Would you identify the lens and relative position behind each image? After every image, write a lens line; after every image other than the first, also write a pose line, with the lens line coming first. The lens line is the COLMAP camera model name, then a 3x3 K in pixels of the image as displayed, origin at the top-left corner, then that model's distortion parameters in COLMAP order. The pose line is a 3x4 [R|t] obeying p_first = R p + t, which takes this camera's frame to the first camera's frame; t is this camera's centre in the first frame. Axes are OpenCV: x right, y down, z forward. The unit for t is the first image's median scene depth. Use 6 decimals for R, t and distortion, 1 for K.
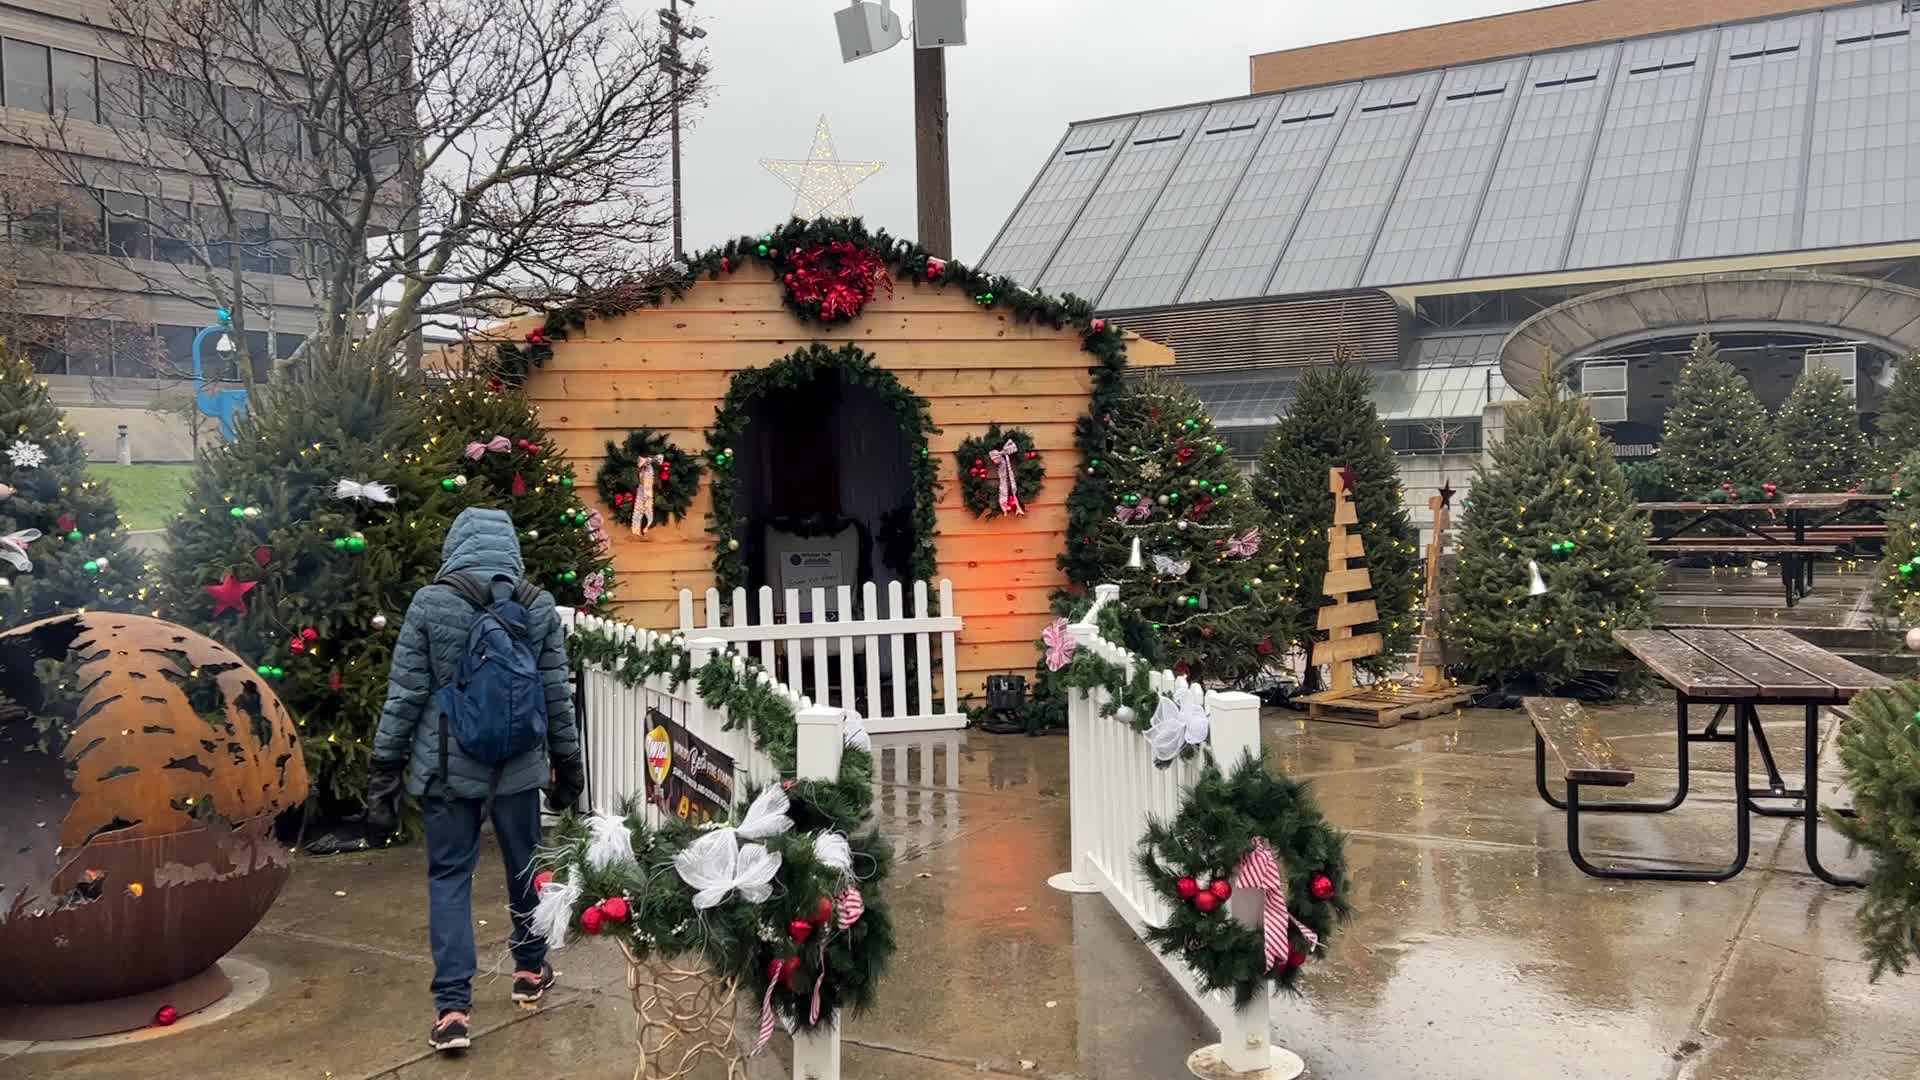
lens RADIAL K [[1613.3, 0, 960.0], [0, 1613.3, 540.0], [0, 0, 1]] dist [0.060616, -0.056768]
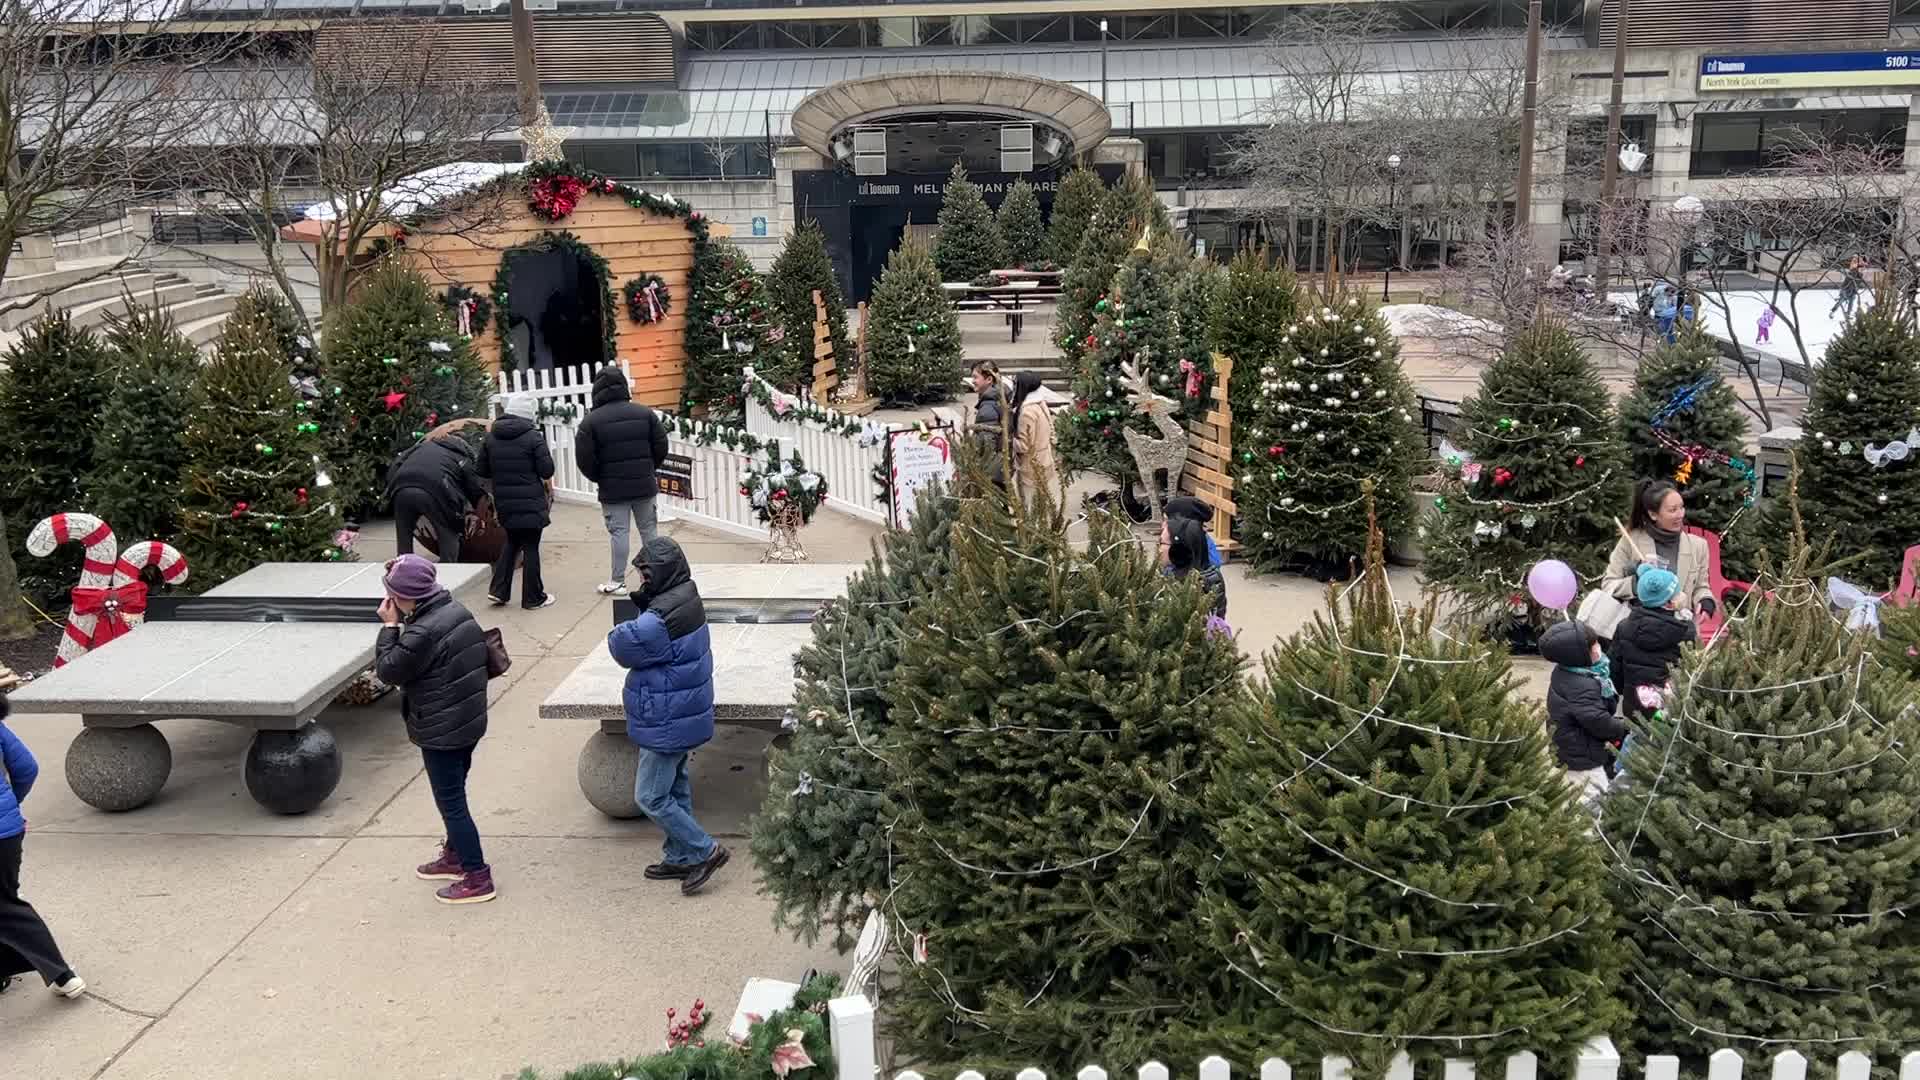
lens RADIAL K [[1613.3, 0, 960.0], [0, 1613.3, 540.0], [0, 0, 1]] dist [0.060616, -0.056768]
pose [[0.893699, -0.099194, 0.437565, -0.494082], [0.011072, 0.979833, 0.199510, -0.137443], [-0.448531, -0.173457, 0.876774, -0.831672]]
